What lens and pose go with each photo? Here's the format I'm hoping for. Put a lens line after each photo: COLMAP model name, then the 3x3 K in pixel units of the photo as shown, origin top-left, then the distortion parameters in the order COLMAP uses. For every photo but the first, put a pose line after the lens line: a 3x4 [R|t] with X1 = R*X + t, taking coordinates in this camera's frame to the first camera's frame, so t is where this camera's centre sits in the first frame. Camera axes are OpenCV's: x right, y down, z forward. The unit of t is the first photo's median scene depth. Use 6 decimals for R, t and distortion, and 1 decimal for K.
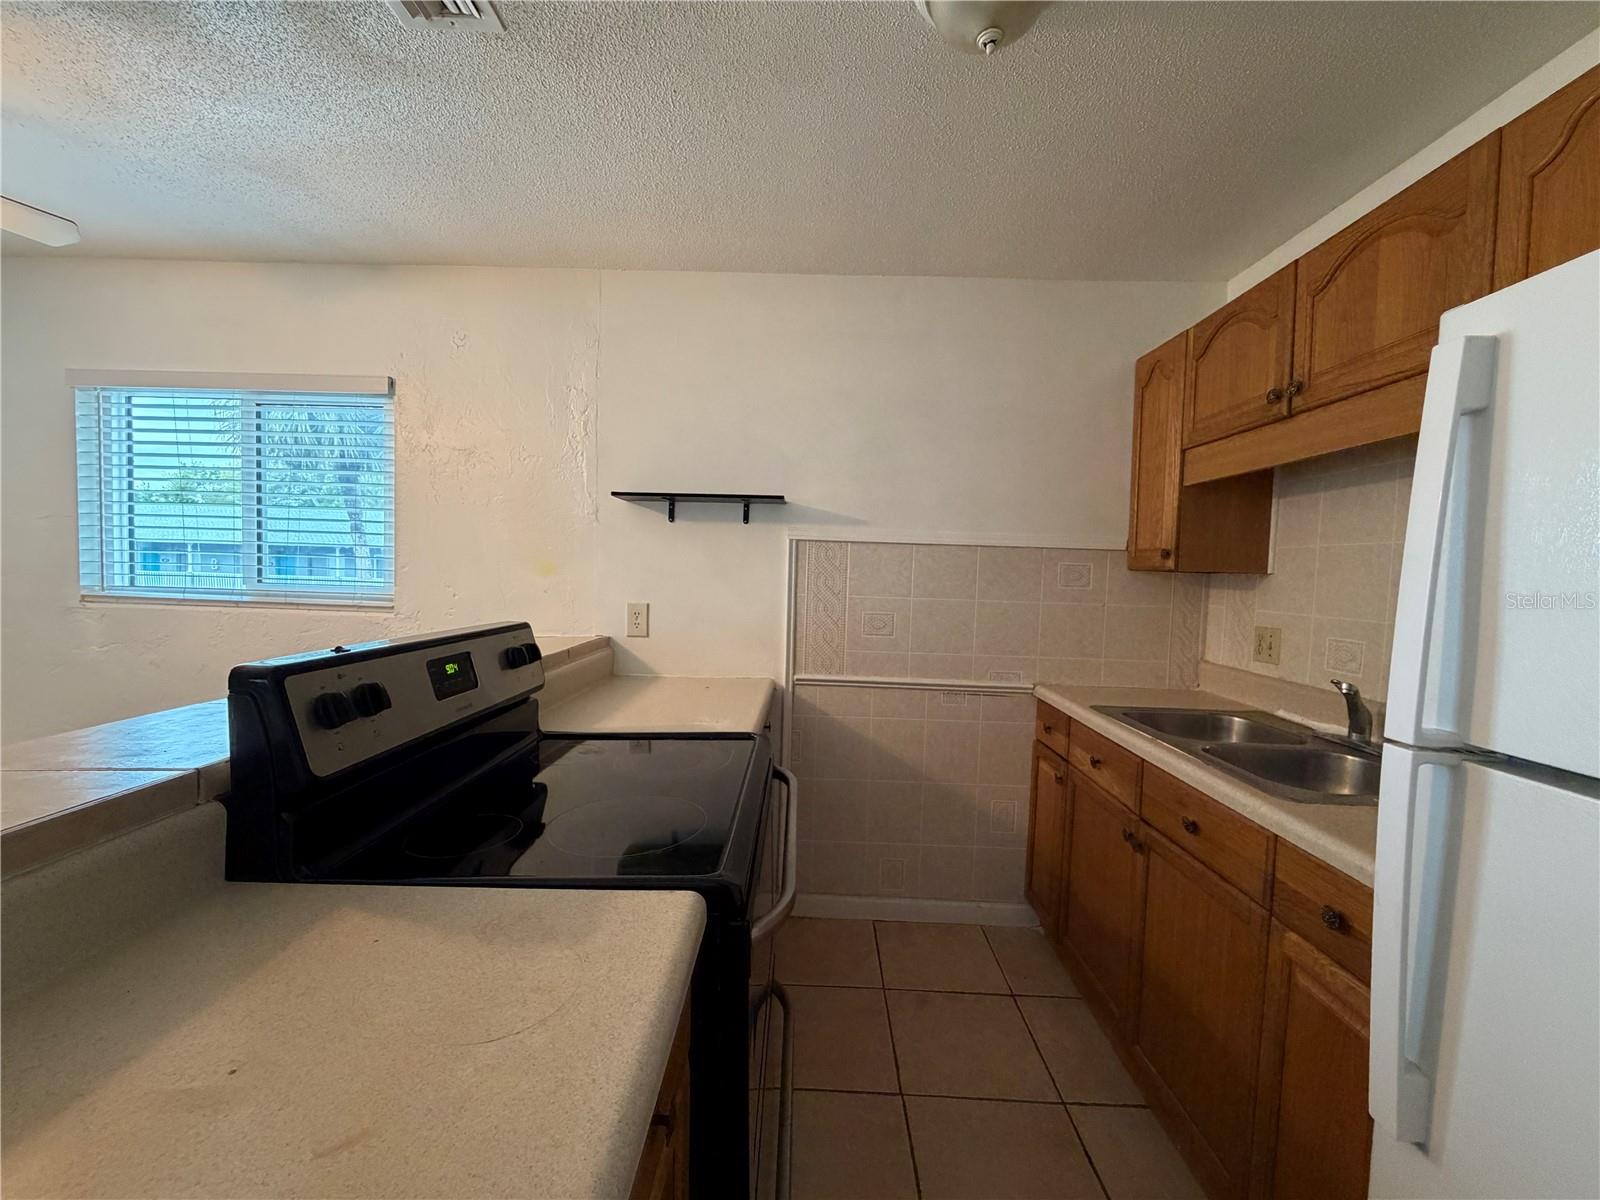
lens RADIAL K [[637.3, 0, 796.9], [0, 637.3, 600.6], [0, 0, 1]] dist [-0.000150, 0.000083]
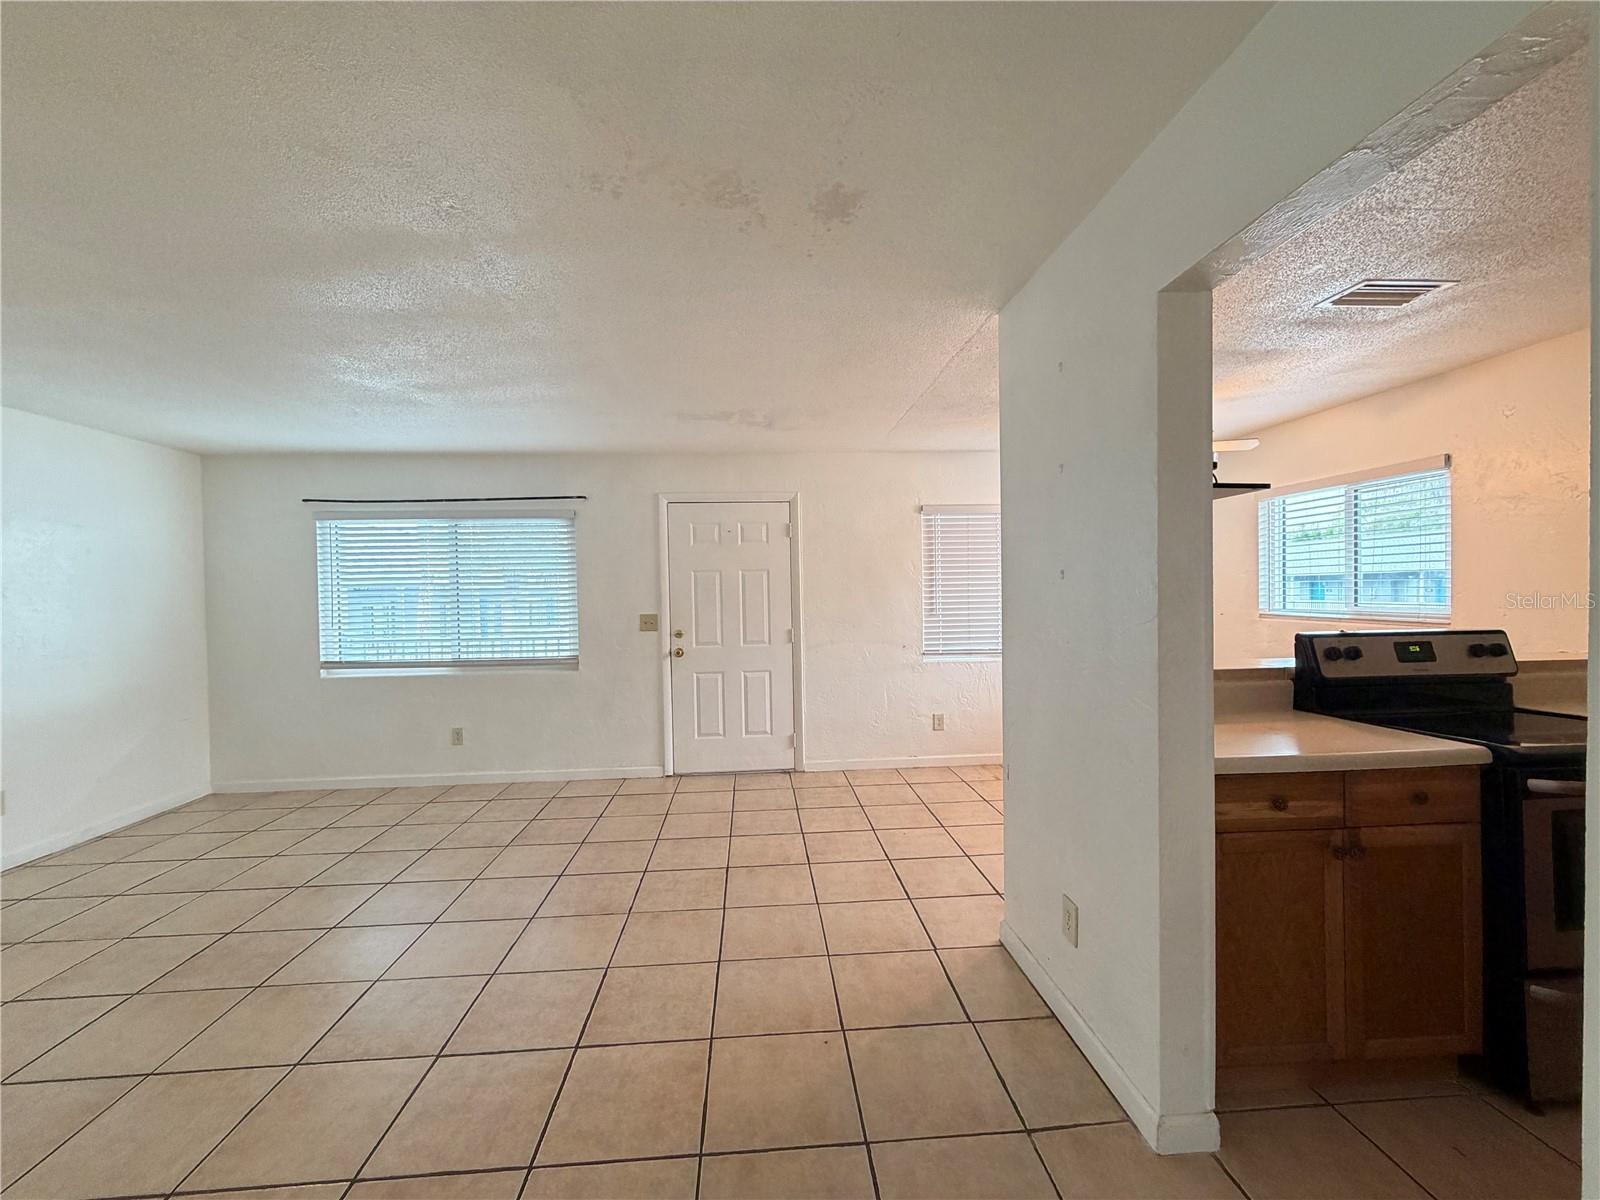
lens RADIAL K [[637.3, 0, 796.9], [0, 637.3, 600.6], [0, 0, 1]] dist [-0.000150, 0.000083]
pose [[0.091093, -0.015825, -0.995717, 0.678476], [-0.027075, 0.999465, -0.018362, 0.027621], [0.995474, 0.028631, 0.090616, -0.574674]]
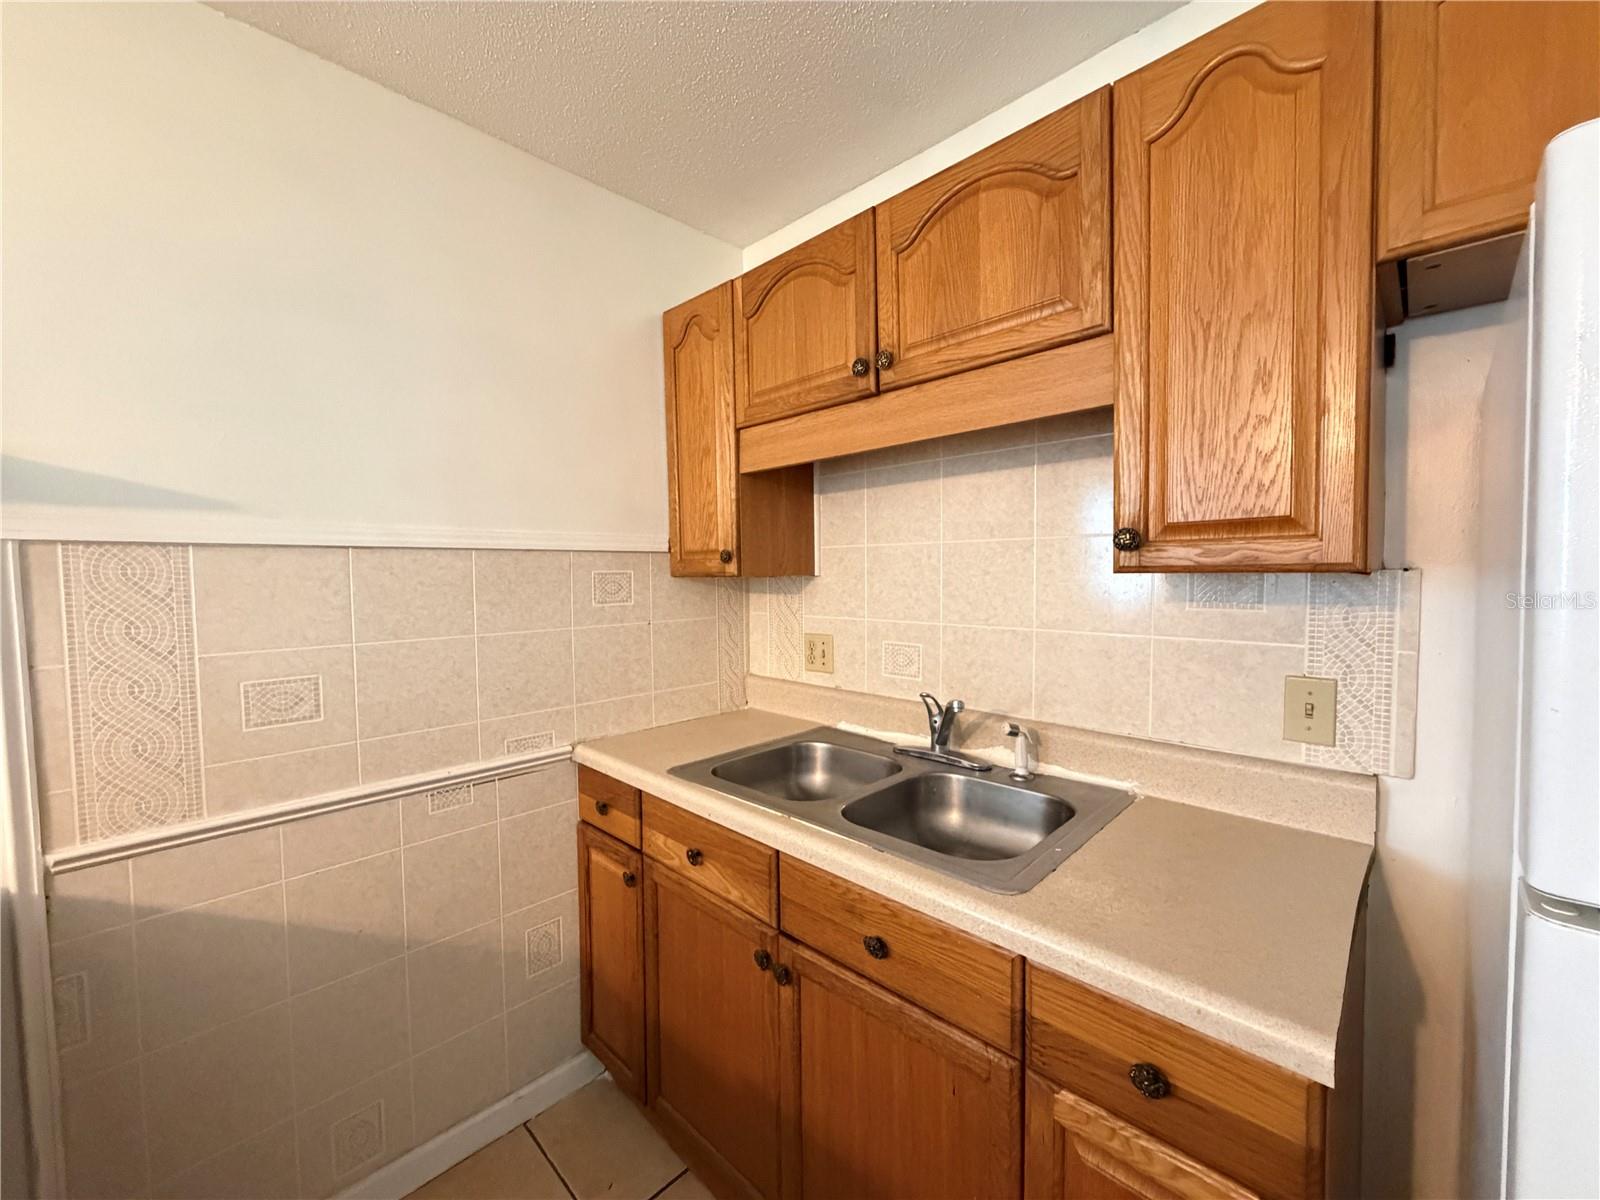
lens RADIAL K [[637.3, 0, 796.9], [0, 637.3, 600.6], [0, 0, 1]] dist [-0.000150, 0.000083]
pose [[0.683857, -0.072892, 0.725966, 0.050438], [0.069211, 0.996991, 0.034909, -0.040420], [-0.726326, 0.026372, 0.686844, 0.388456]]
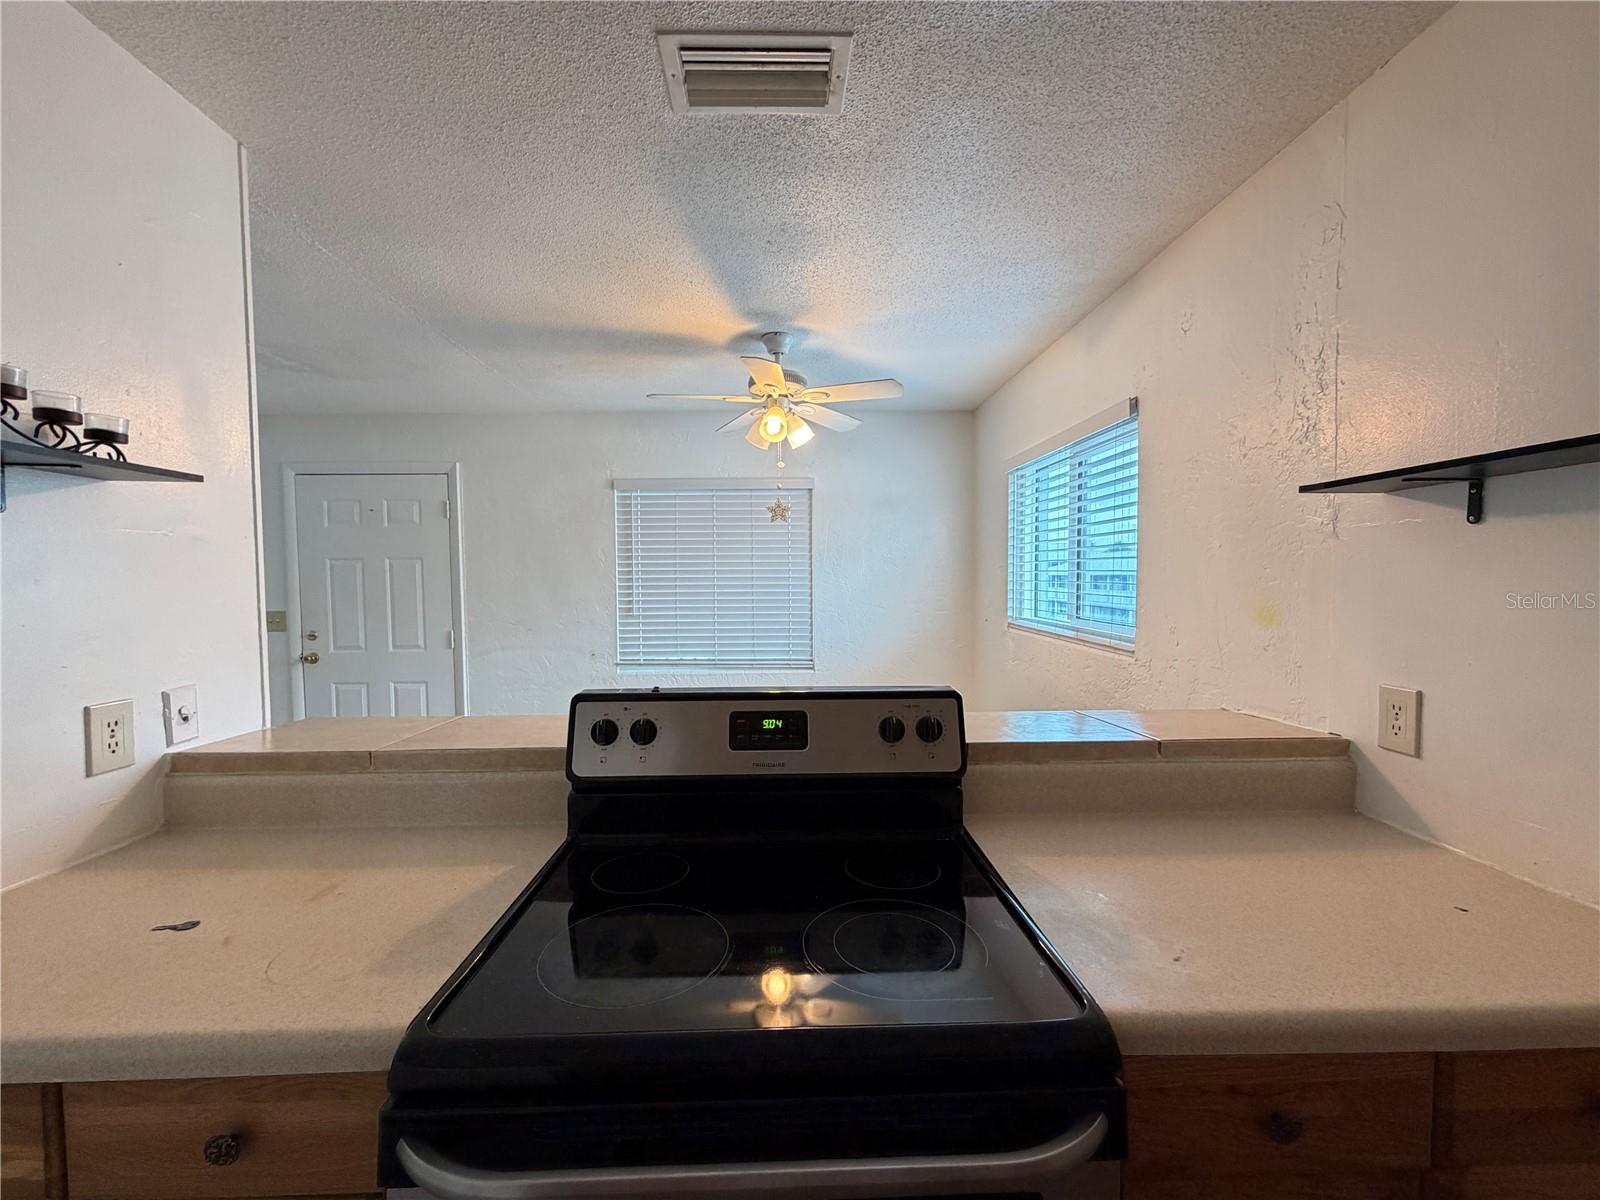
lens RADIAL K [[637.3, 0, 796.9], [0, 637.3, 600.6], [0, 0, 1]] dist [-0.000150, 0.000083]
pose [[0.045707, 0.010700, -0.998898, 0.284827], [-0.039714, 0.999172, 0.008886, -0.060538], [0.998165, 0.039264, 0.046094, 0.568869]]
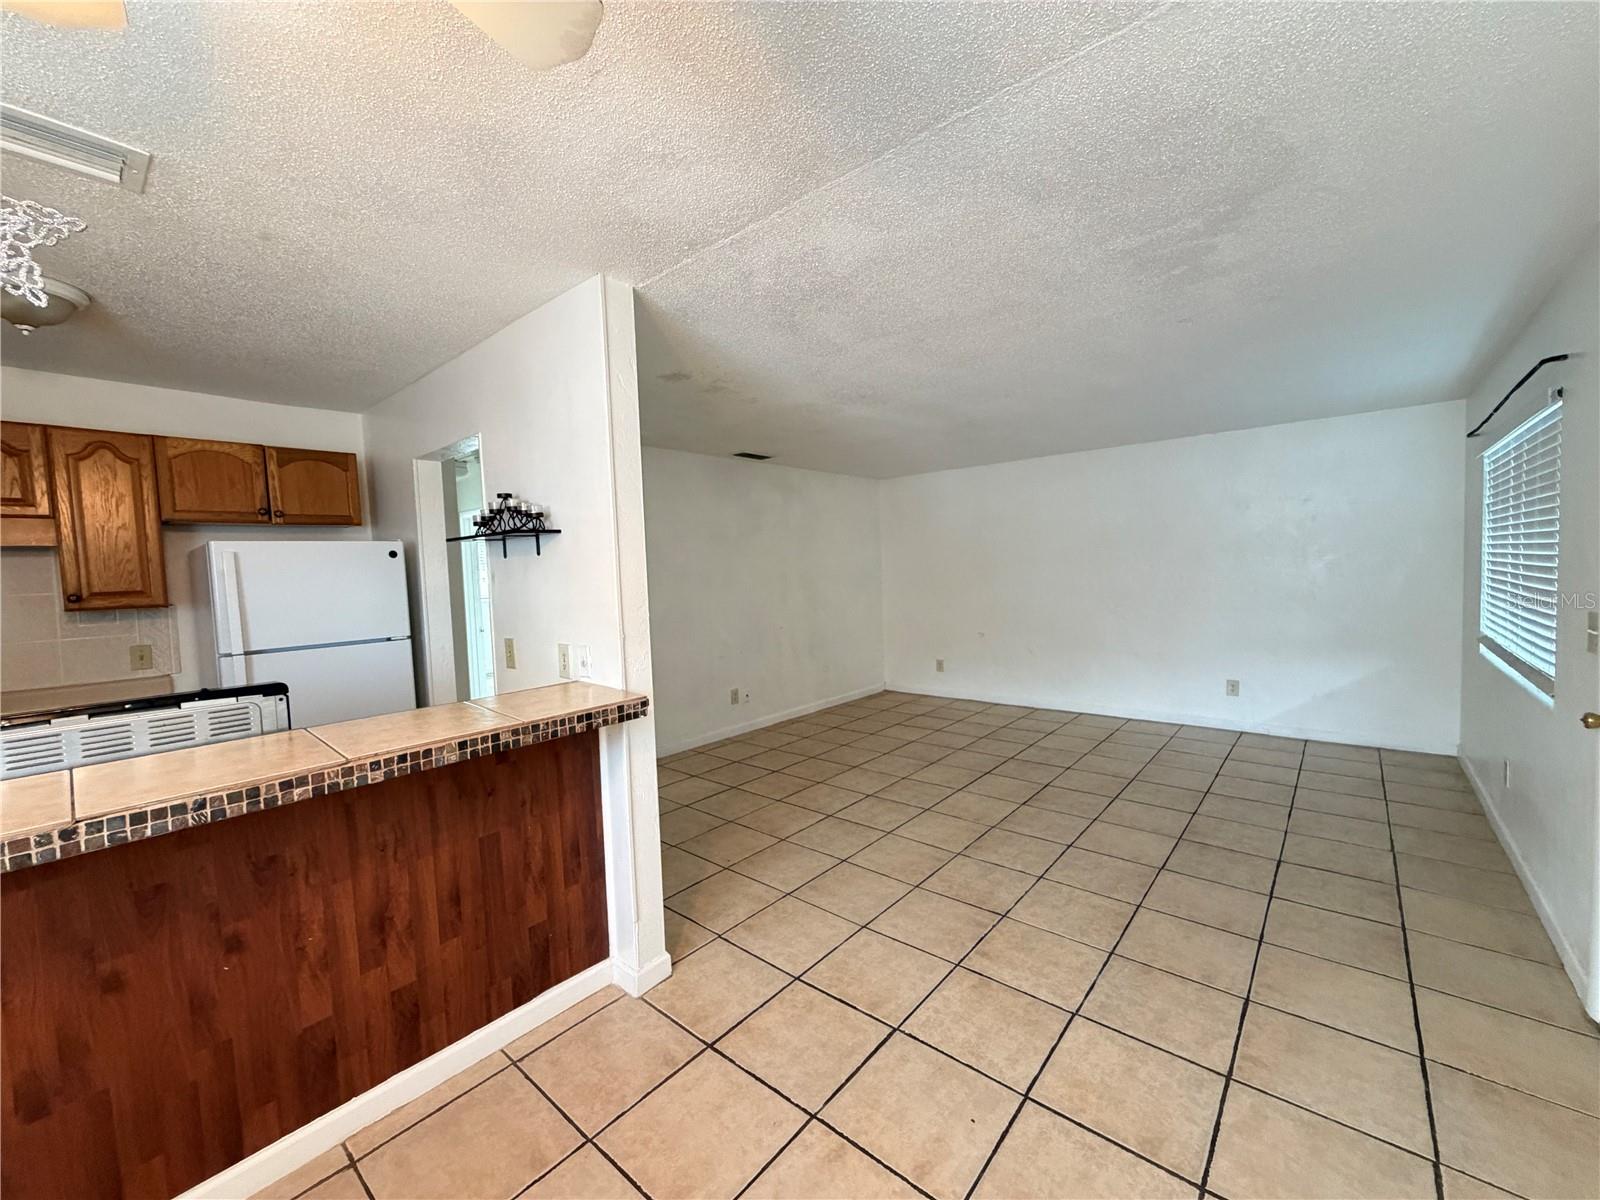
lens RADIAL K [[637.3, 0, 796.9], [0, 637.3, 600.6], [0, 0, 1]] dist [-0.000150, 0.000083]
pose [[-0.767520, -0.036026, 0.640012, -1.372768], [0.042484, 0.993366, 0.106863, -0.124166], [-0.639616, 0.109209, -0.760897, 0.582860]]
